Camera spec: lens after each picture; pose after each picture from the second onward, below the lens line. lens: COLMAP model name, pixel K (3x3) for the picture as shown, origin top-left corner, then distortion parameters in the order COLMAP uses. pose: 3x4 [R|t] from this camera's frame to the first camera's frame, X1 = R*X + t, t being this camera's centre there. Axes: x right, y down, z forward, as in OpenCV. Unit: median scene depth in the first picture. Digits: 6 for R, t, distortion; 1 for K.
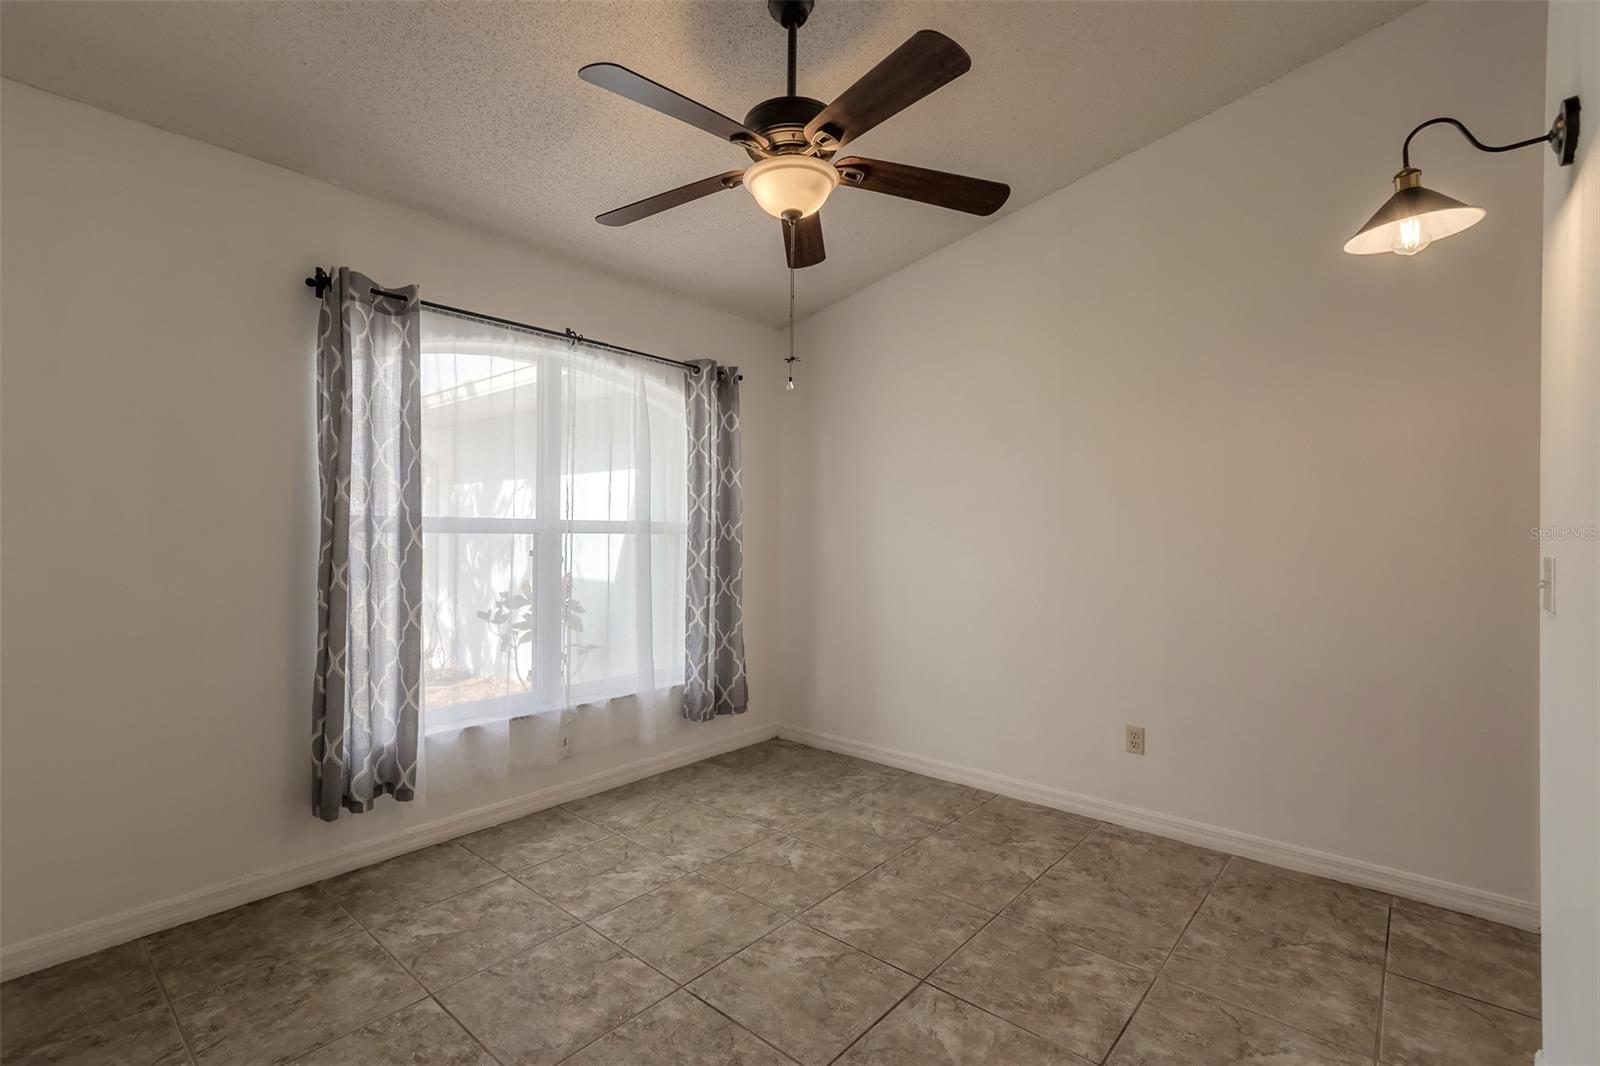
lens RADIAL K [[723.1, 0, 774.1], [0, 723.1, 534.0], [0, 0, 1]] dist [0.002881, -0.000173]
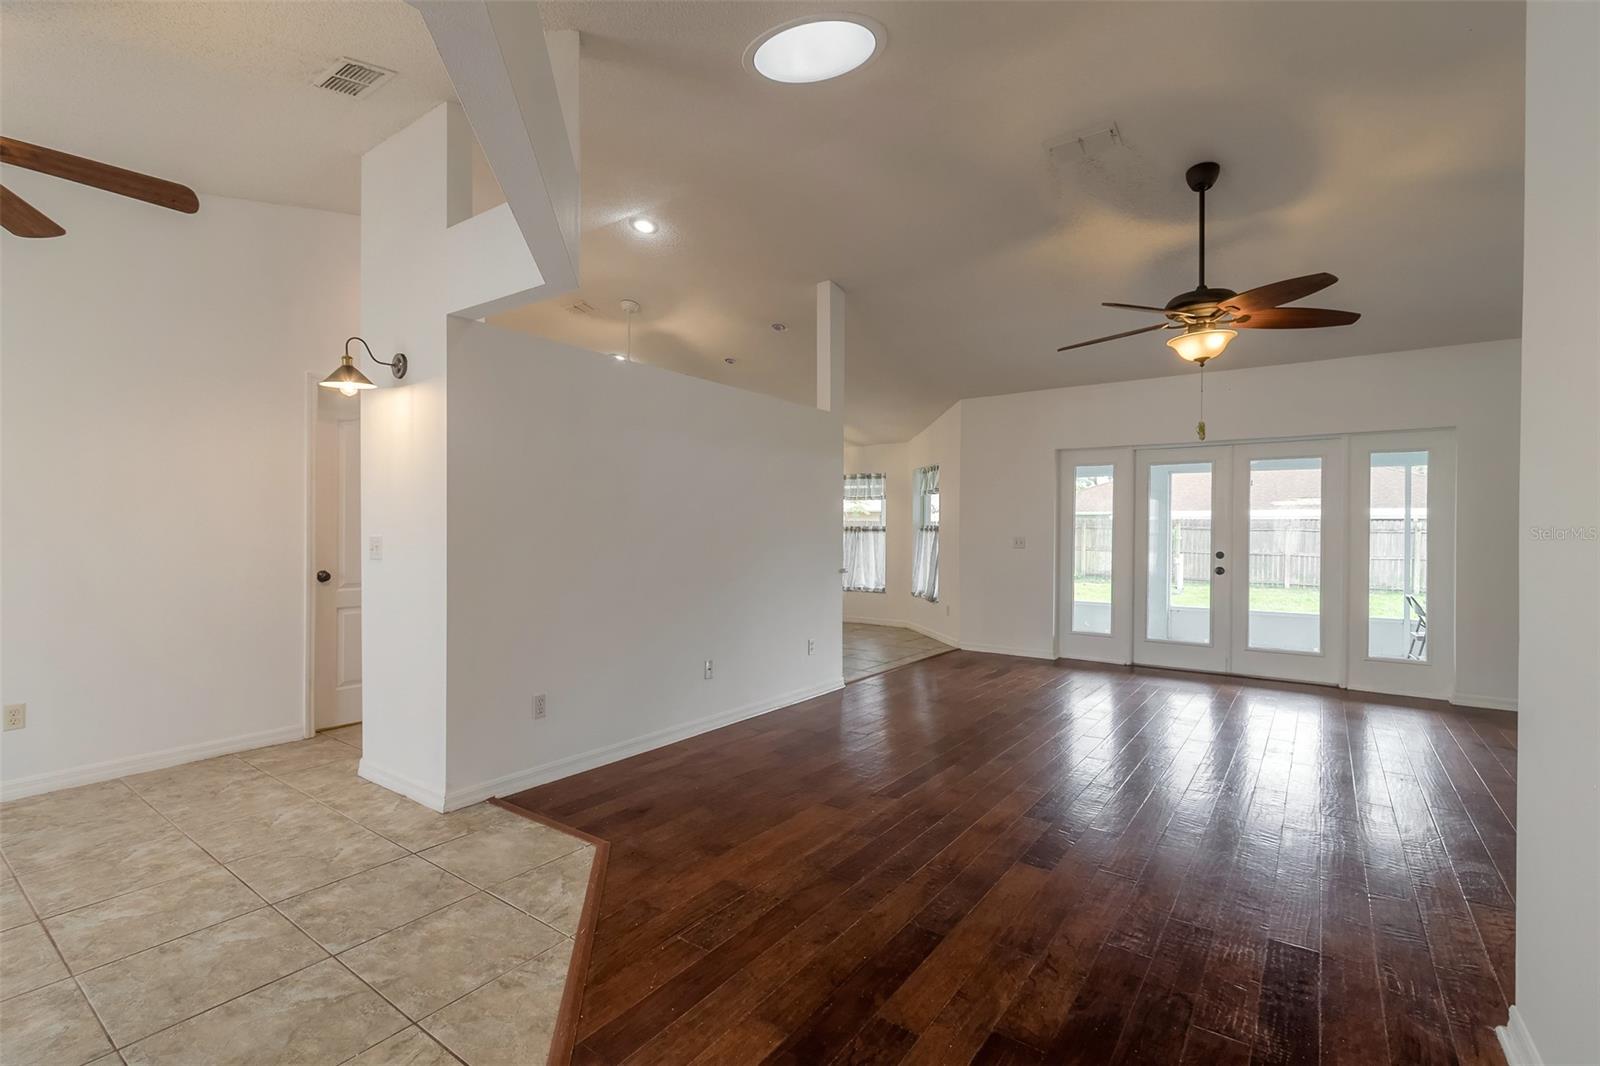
lens RADIAL K [[720.8, 0, 774.1], [0, 720.8, 536.1], [0, 0, 1]] dist [-0.003079, -0.000151]
pose [[-0.090790, -0.016140, 0.995739, -0.638142], [-0.000373, 0.999869, 0.016173, -0.002441], [-0.995870, 0.001097, -0.090784, -0.029053]]
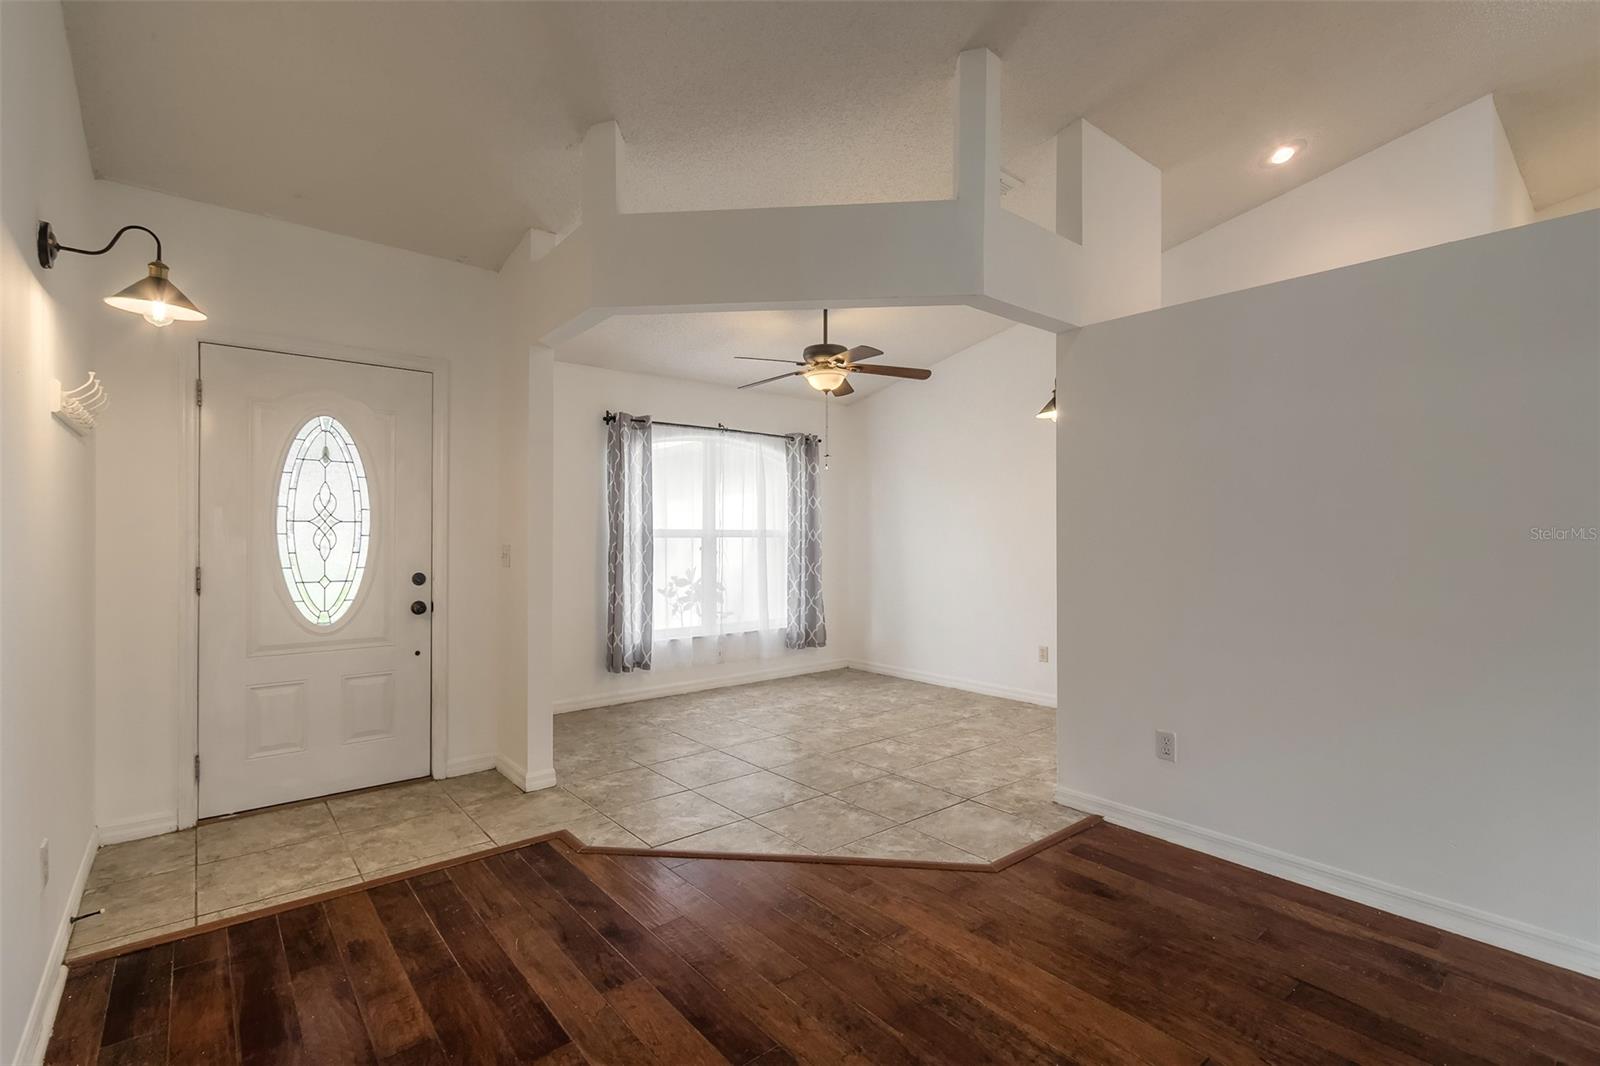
lens RADIAL K [[723.1, 0, 774.1], [0, 723.1, 534.0], [0, 0, 1]] dist [0.002881, -0.000173]
pose [[0.986164, -0.009901, -0.165476, 0.148596], [0.008753, 0.999932, -0.007668, 0.006181], [0.165541, 0.006114, 0.986184, -0.776222]]
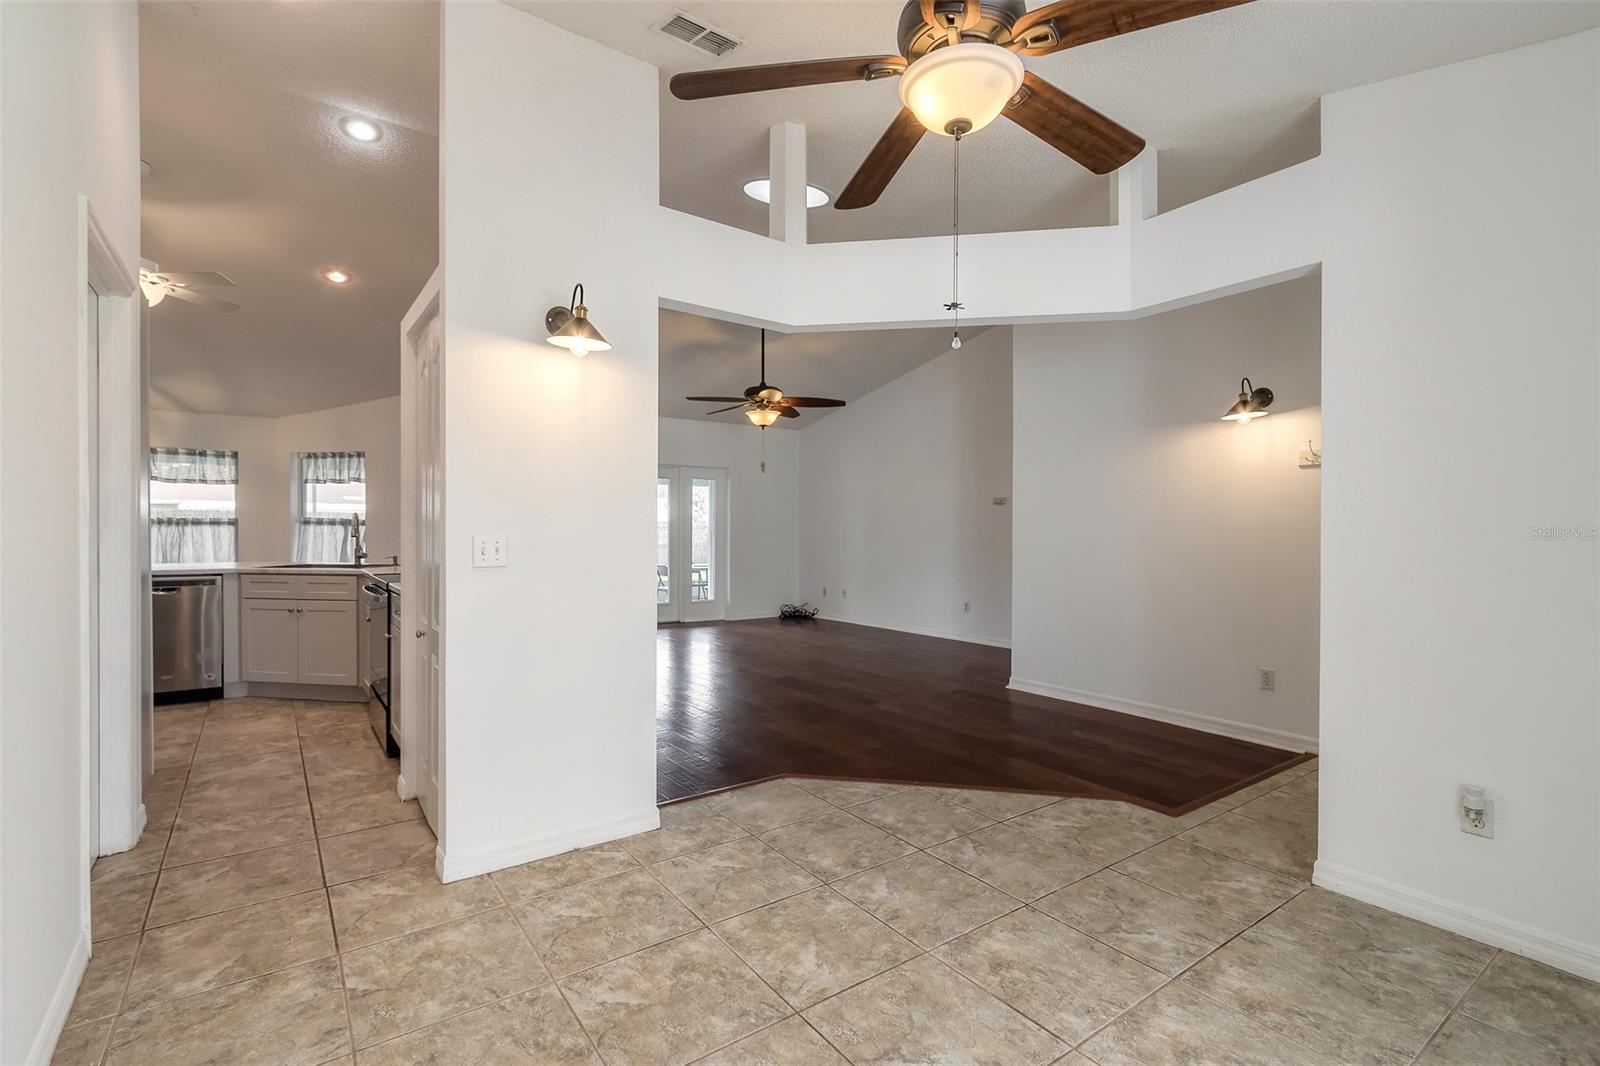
lens RADIAL K [[723.1, 0, 774.1], [0, 723.1, 534.0], [0, 0, 1]] dist [0.002881, -0.000173]
pose [[-0.973182, -0.015353, 0.229522, 0.020983], [-0.012152, 0.999808, 0.015355, -0.002100], [-0.229713, 0.012154, -0.973182, 1.194981]]
